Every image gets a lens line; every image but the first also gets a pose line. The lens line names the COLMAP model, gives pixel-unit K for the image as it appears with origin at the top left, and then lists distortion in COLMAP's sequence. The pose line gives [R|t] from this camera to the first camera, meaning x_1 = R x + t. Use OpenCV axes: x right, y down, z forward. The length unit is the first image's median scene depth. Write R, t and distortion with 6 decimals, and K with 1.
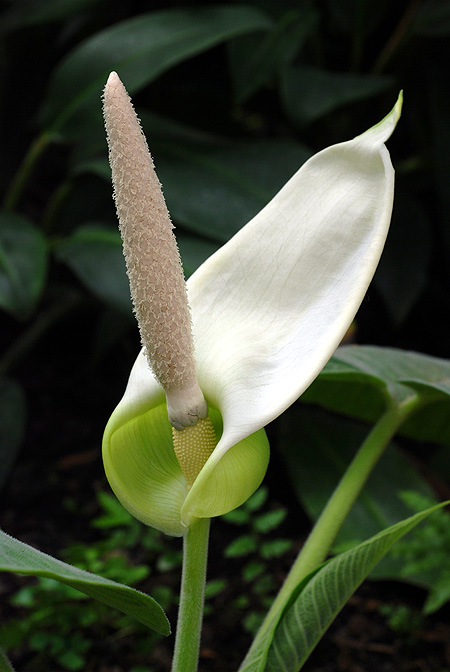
lens RADIAL K [[1923.8, 0, 225.0], [0, 1923.8, 336.0], [0, 0, 1]] dist [0.102720, 0.073929]
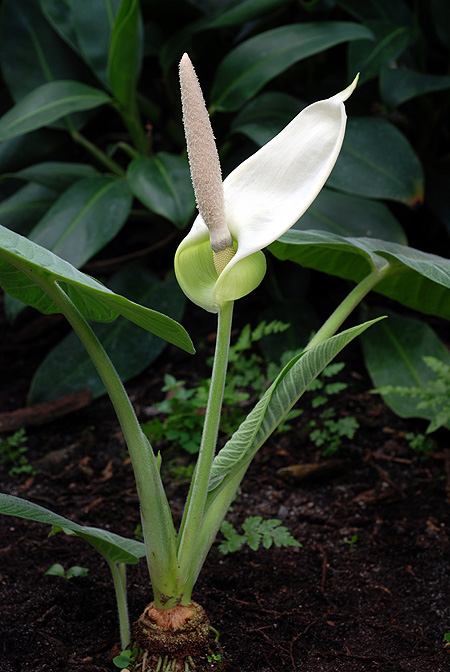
lens RADIAL K [[1923.8, 0, 225.0], [0, 1923.8, 336.0], [0, 0, 1]] dist [0.102720, 0.073929]
pose [[0.988464, 0.063899, -0.137316, 0.213636], [-0.064698, 0.997904, -0.001366, 0.115950], [0.136941, 0.010234, 0.990526, -0.715451]]
